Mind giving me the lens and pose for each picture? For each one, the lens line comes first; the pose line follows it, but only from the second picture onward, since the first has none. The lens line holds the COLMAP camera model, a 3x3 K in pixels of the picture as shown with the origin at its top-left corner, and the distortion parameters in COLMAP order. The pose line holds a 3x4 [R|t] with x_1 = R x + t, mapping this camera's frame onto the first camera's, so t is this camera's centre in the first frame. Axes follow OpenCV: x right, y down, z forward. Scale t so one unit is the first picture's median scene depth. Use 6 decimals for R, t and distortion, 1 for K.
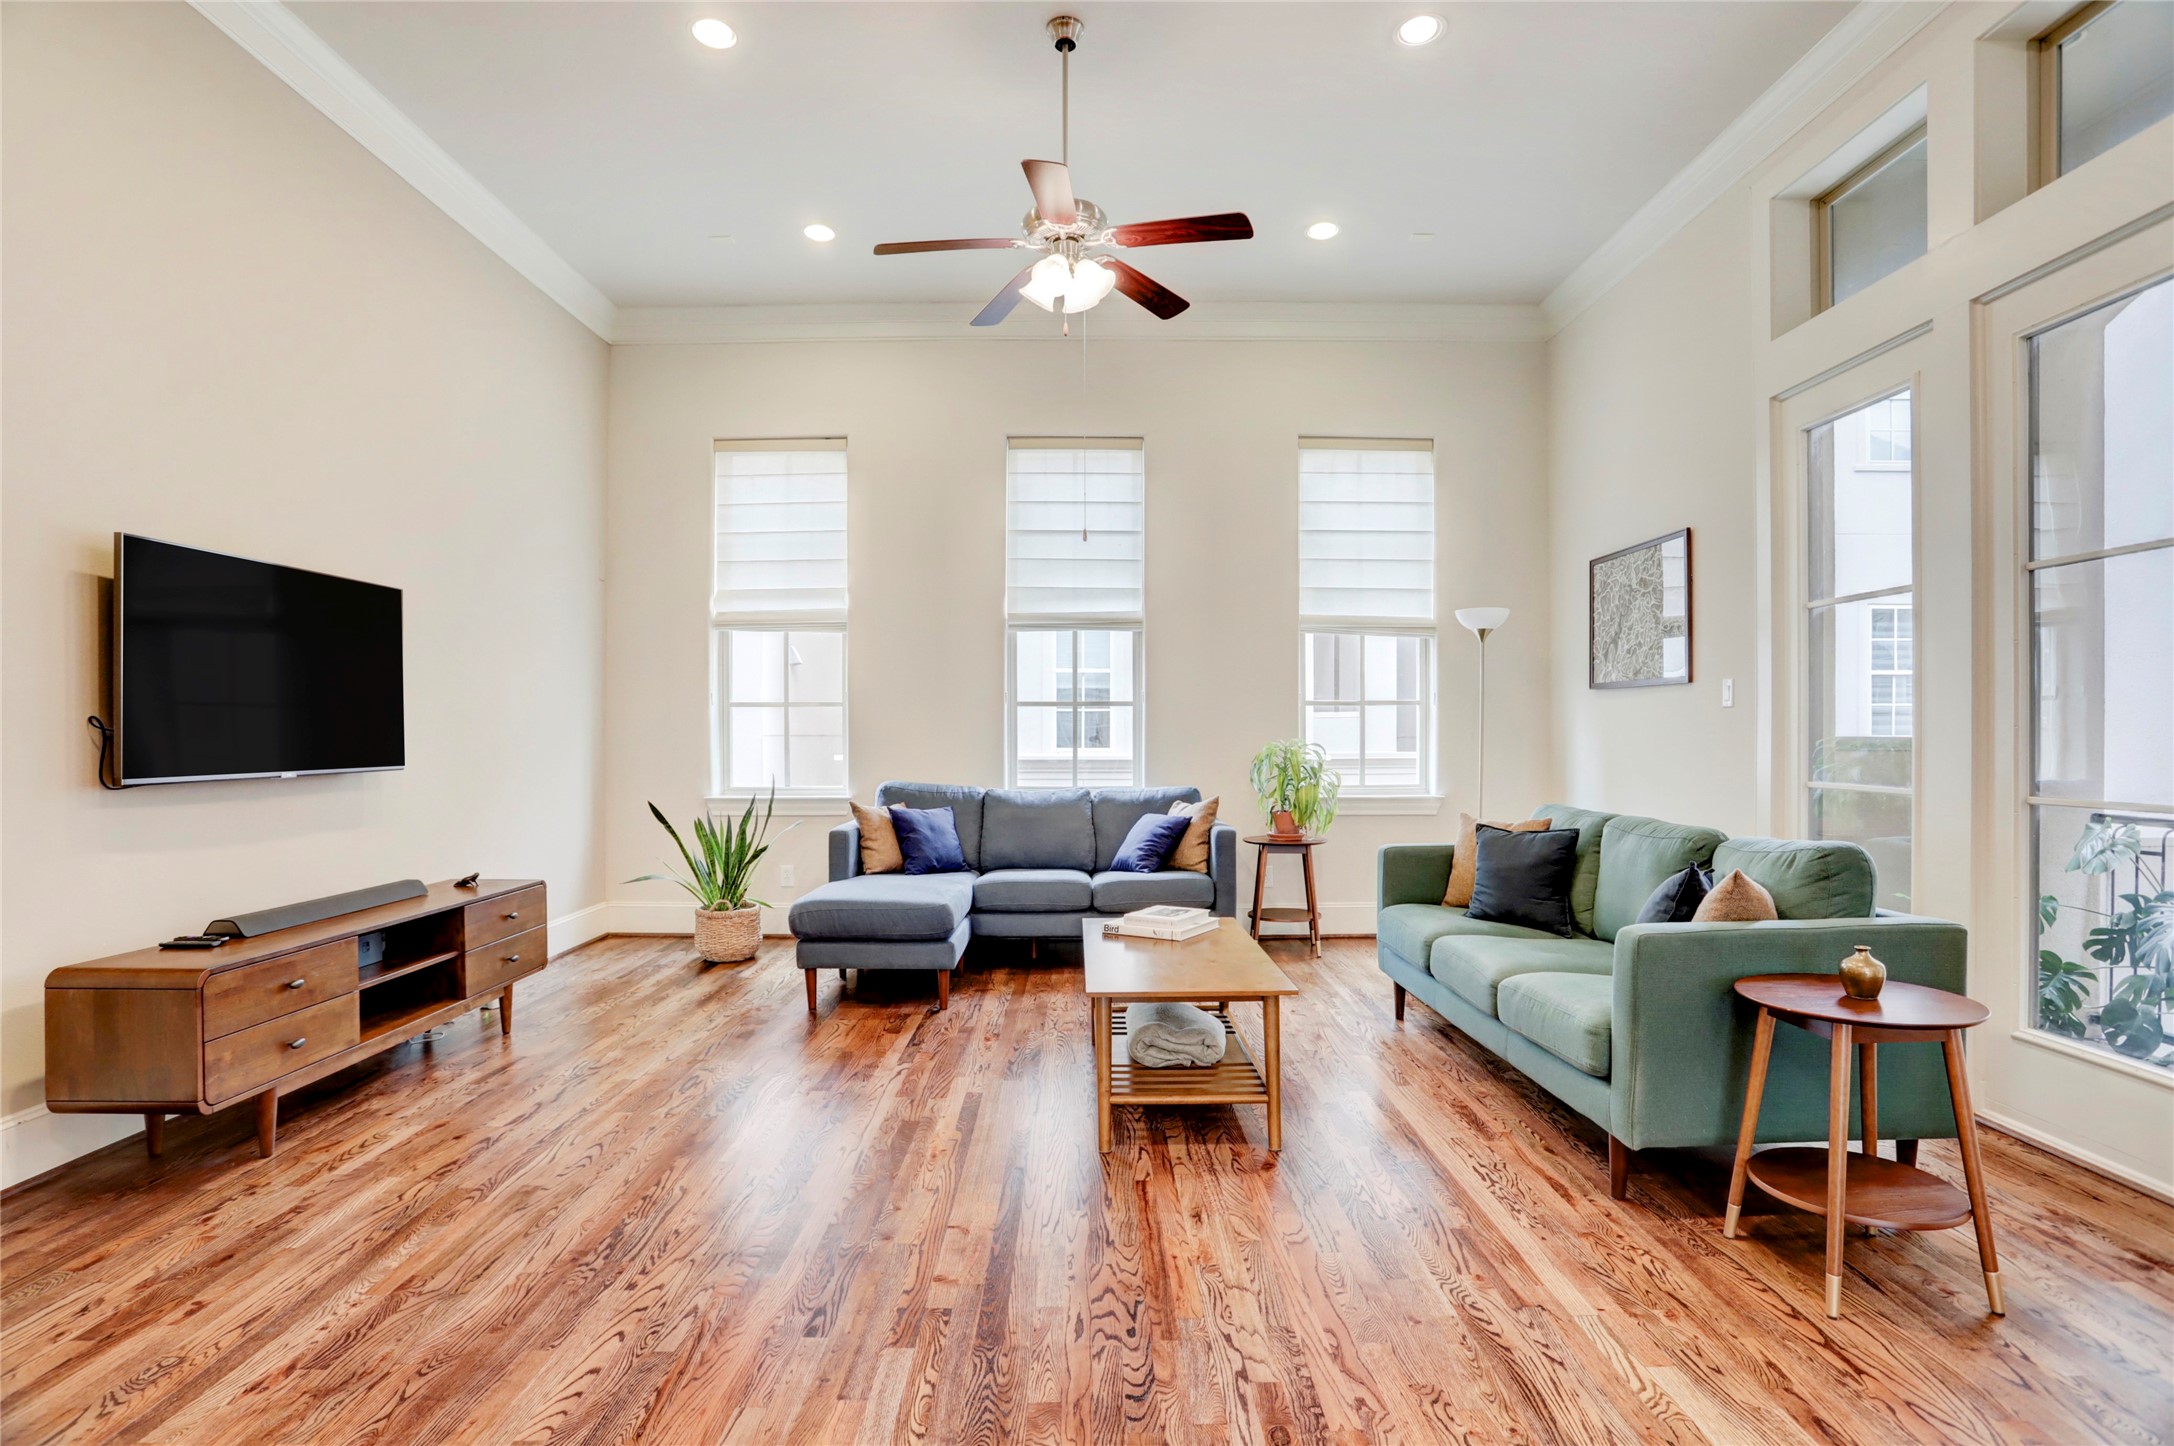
lens RADIAL K [[1106.1, 0, 1091.0], [0, 1106.1, 738.8], [0, 0, 1]] dist [-0.069609, 0.044483]
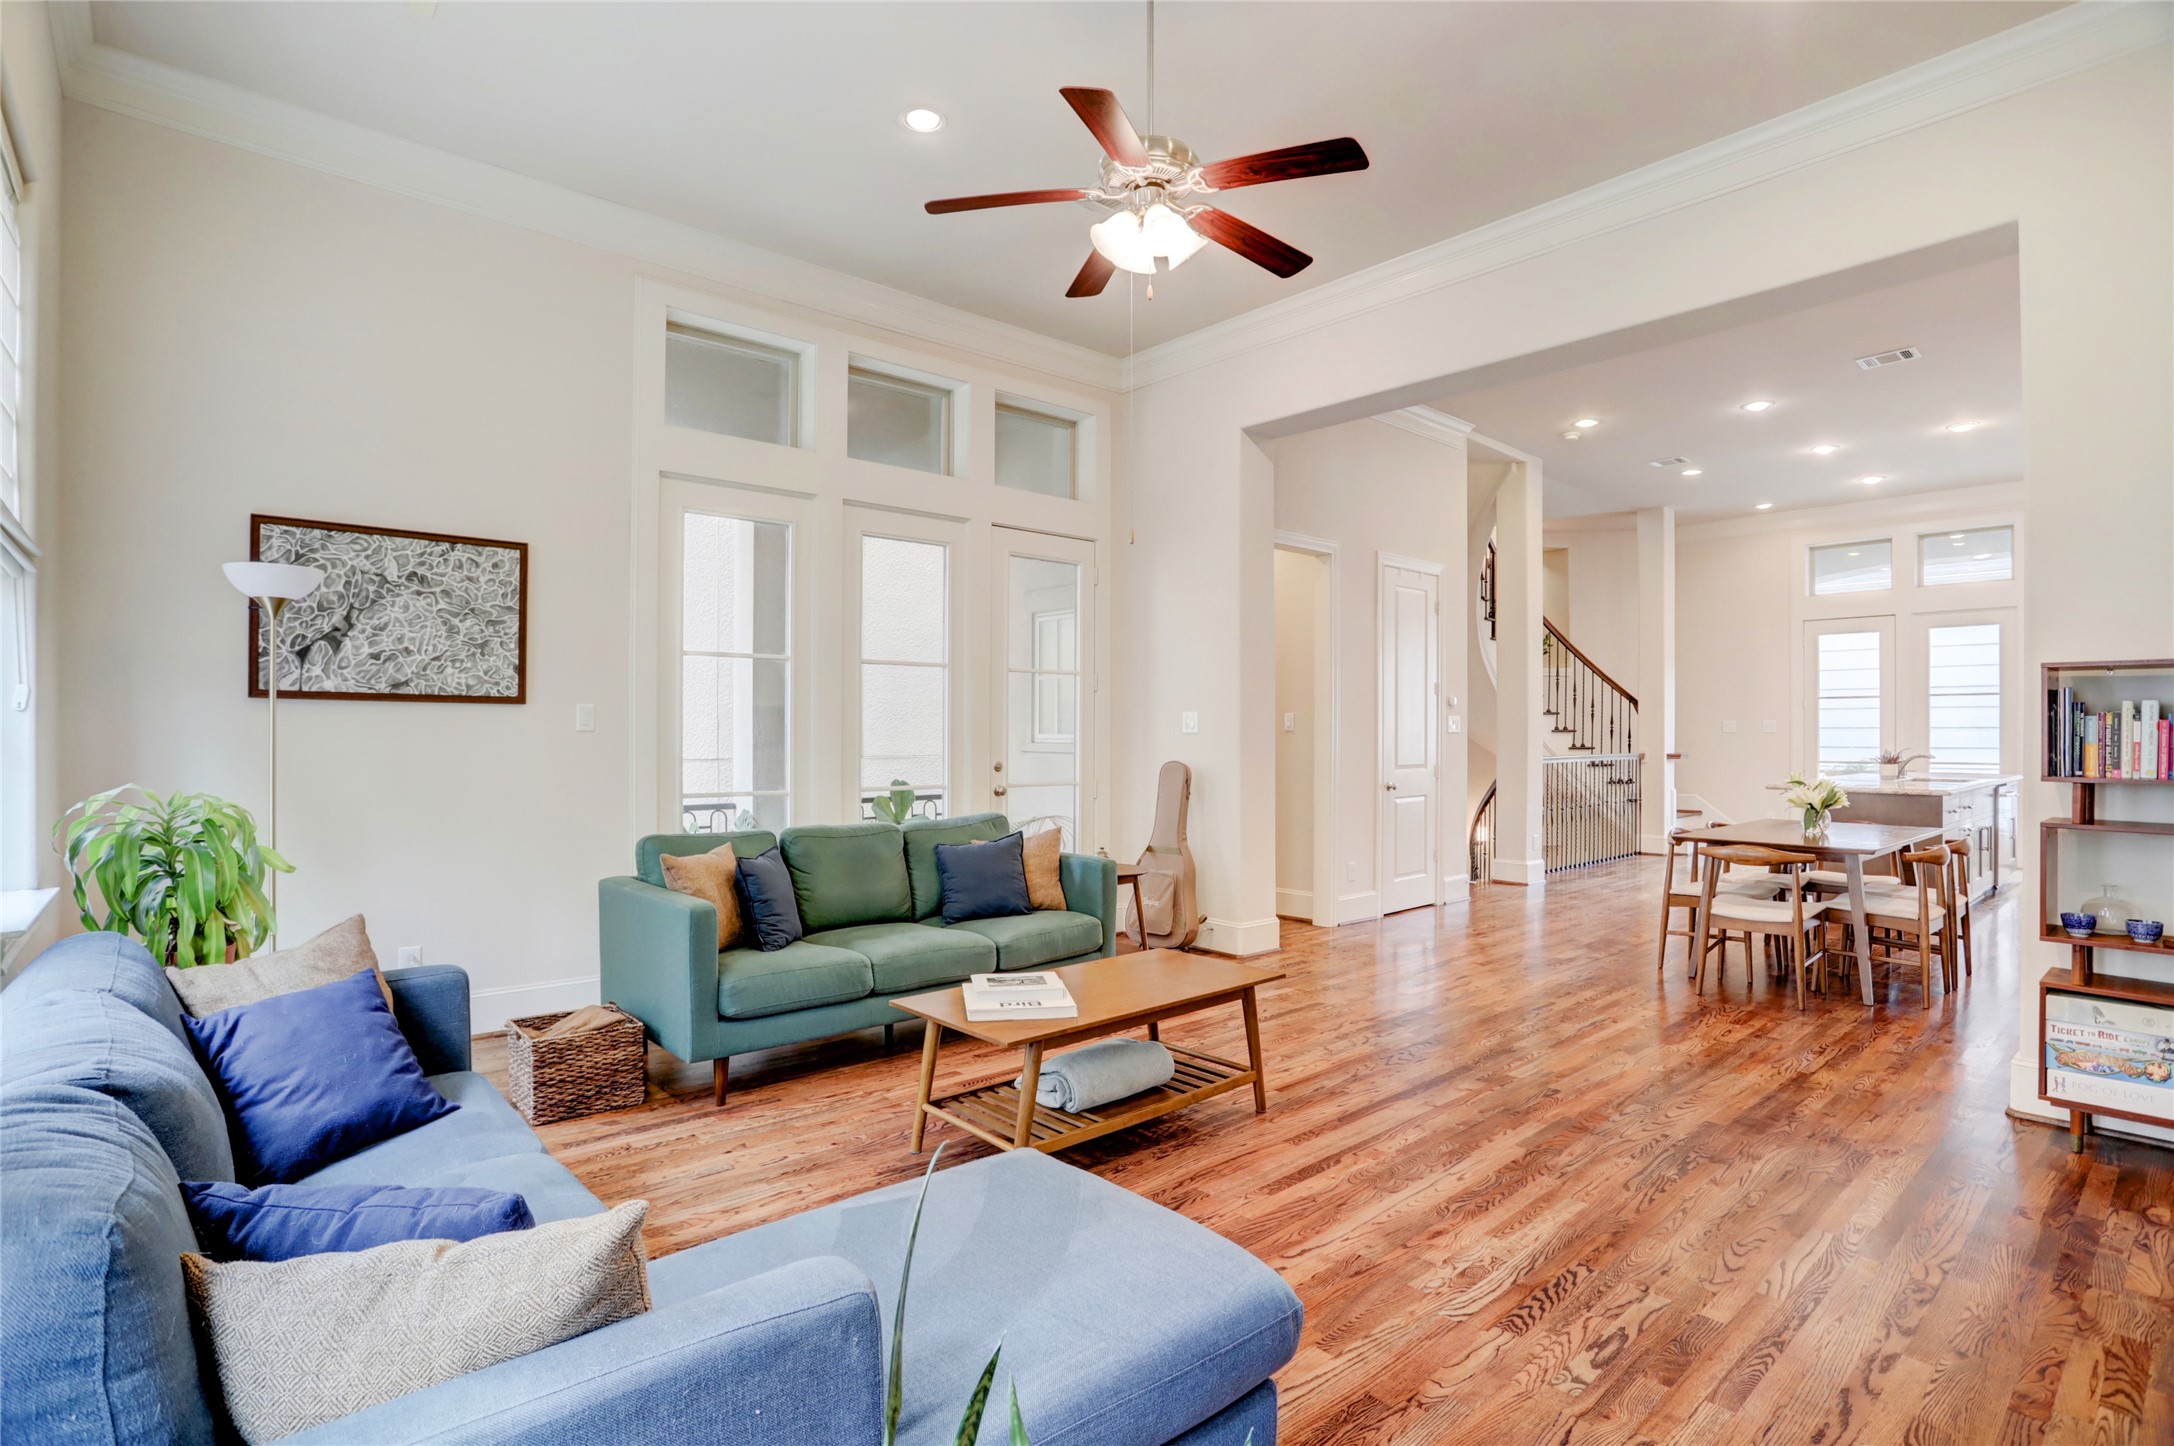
lens RADIAL K [[1055.7, 0, 1090.6], [0, 1055.7, 734.0], [0, 0, 1]] dist [-0.048124, 0.019466]
pose [[-0.669265, -0.000761, 0.743024, -0.358769], [0.003779, 0.999983, 0.004428, -0.021080], [-0.743014, 0.005772, -0.669250, 0.953712]]
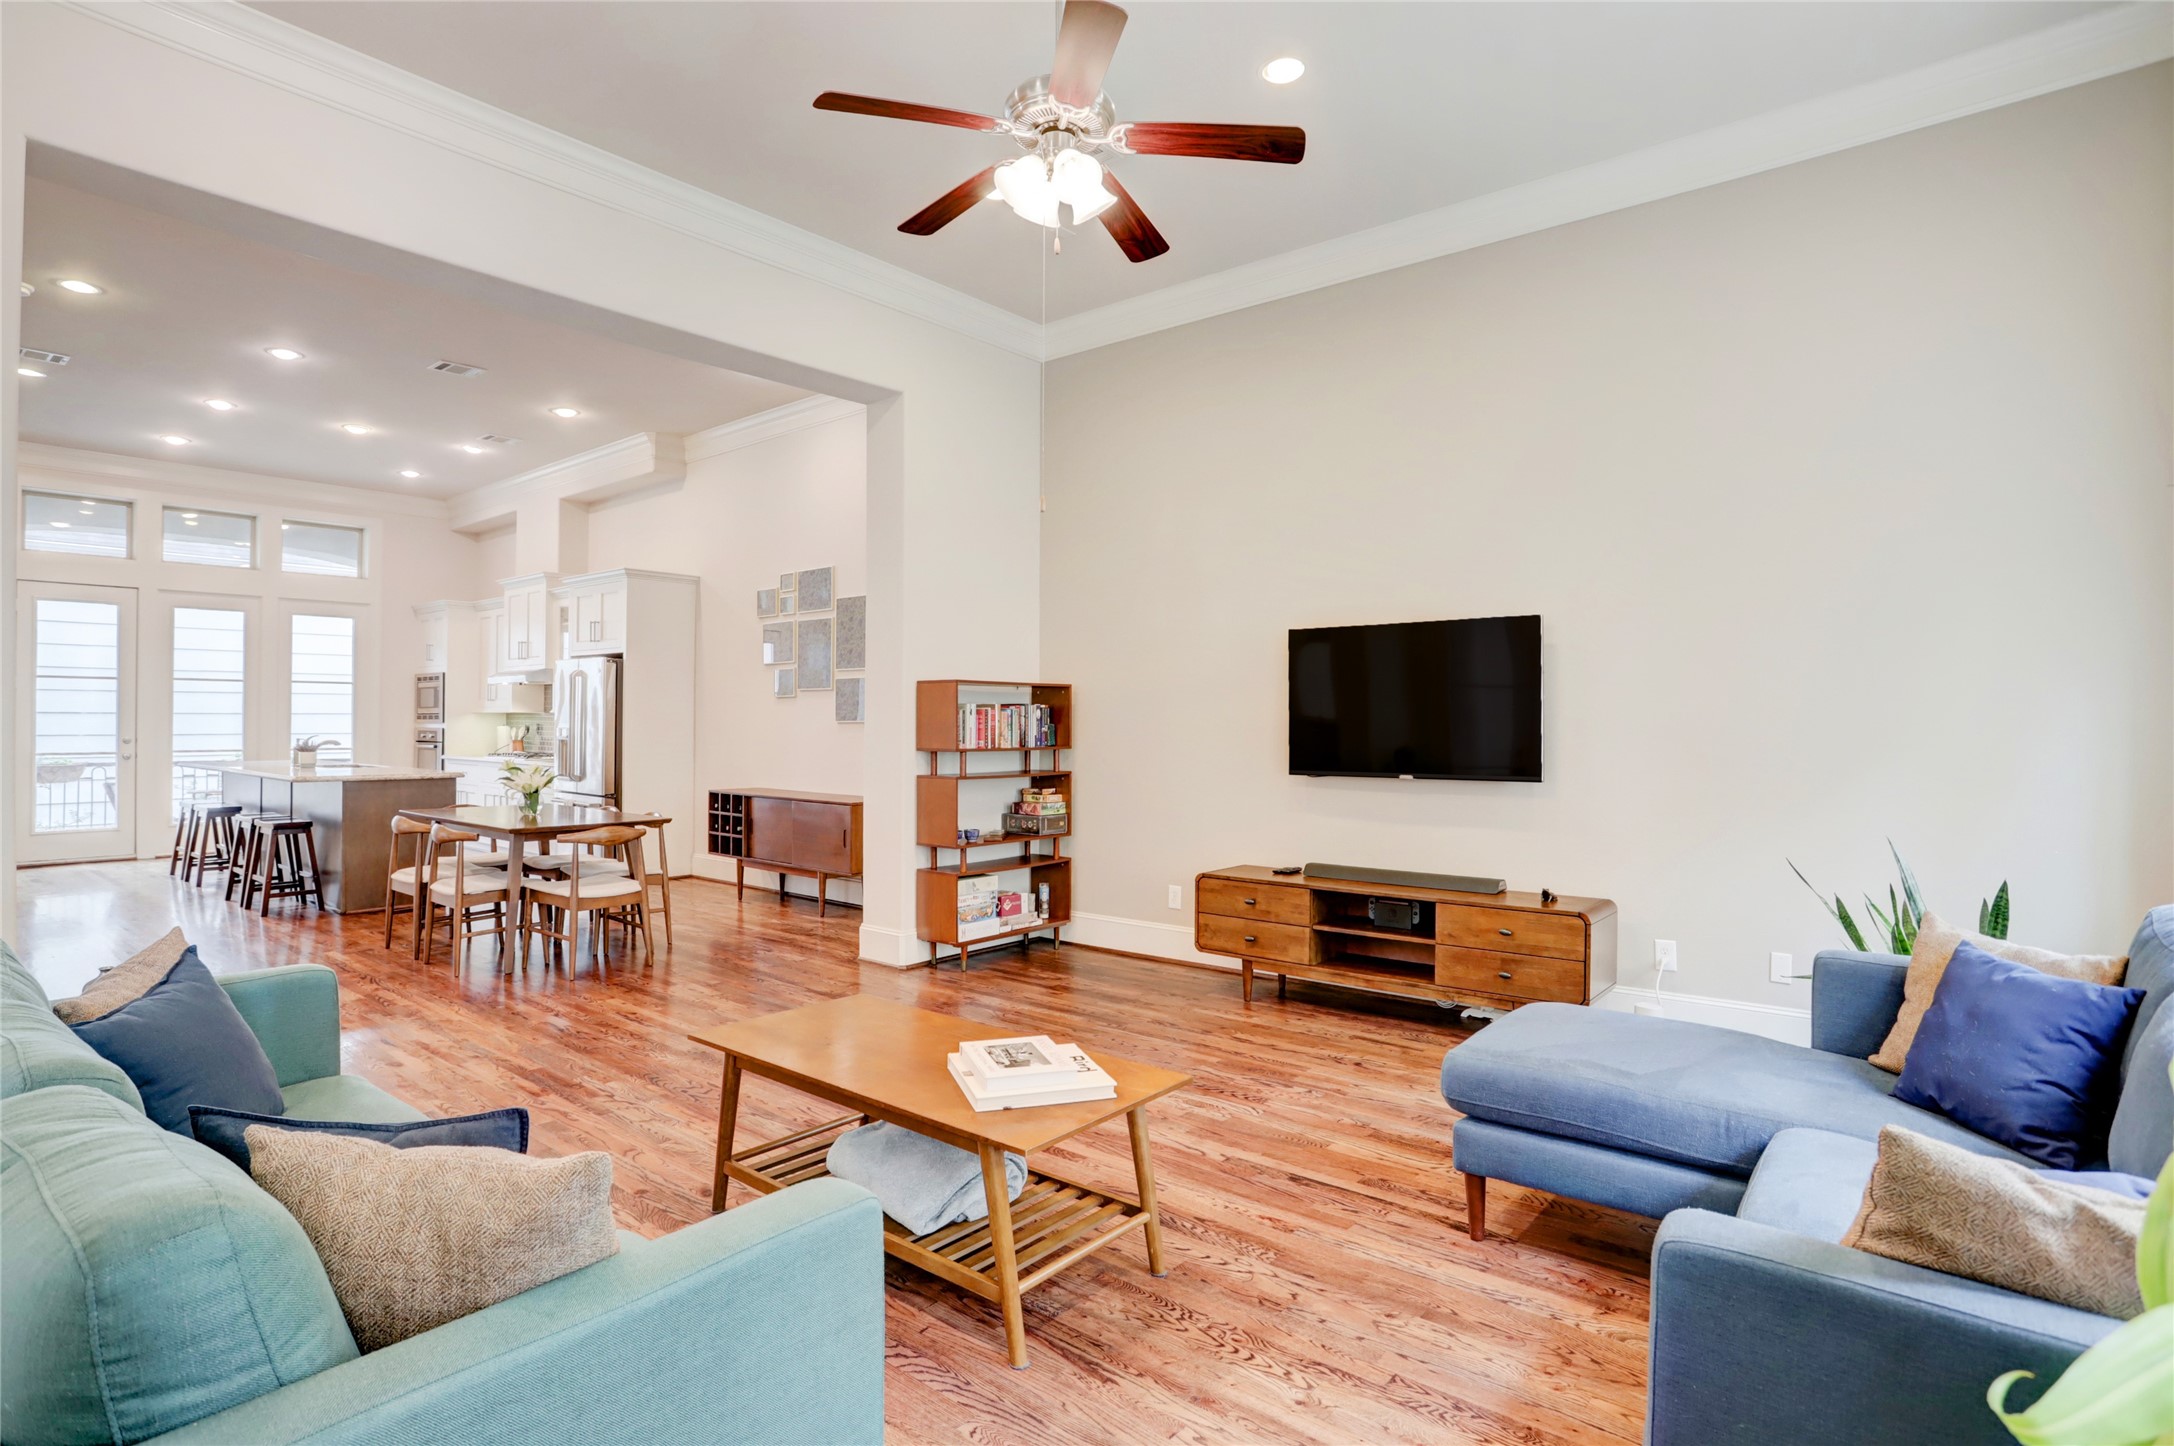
lens RADIAL K [[1095.7, 0, 1087.0], [0, 1095.7, 723.0], [0, 0, 1]] dist [-0.051726, 0.000152]
pose [[-0.640364, -0.002813, -0.768067, 0.335116], [-0.008814, 0.999954, 0.003686, -0.022533], [0.768021, 0.009130, -0.640359, 0.914626]]
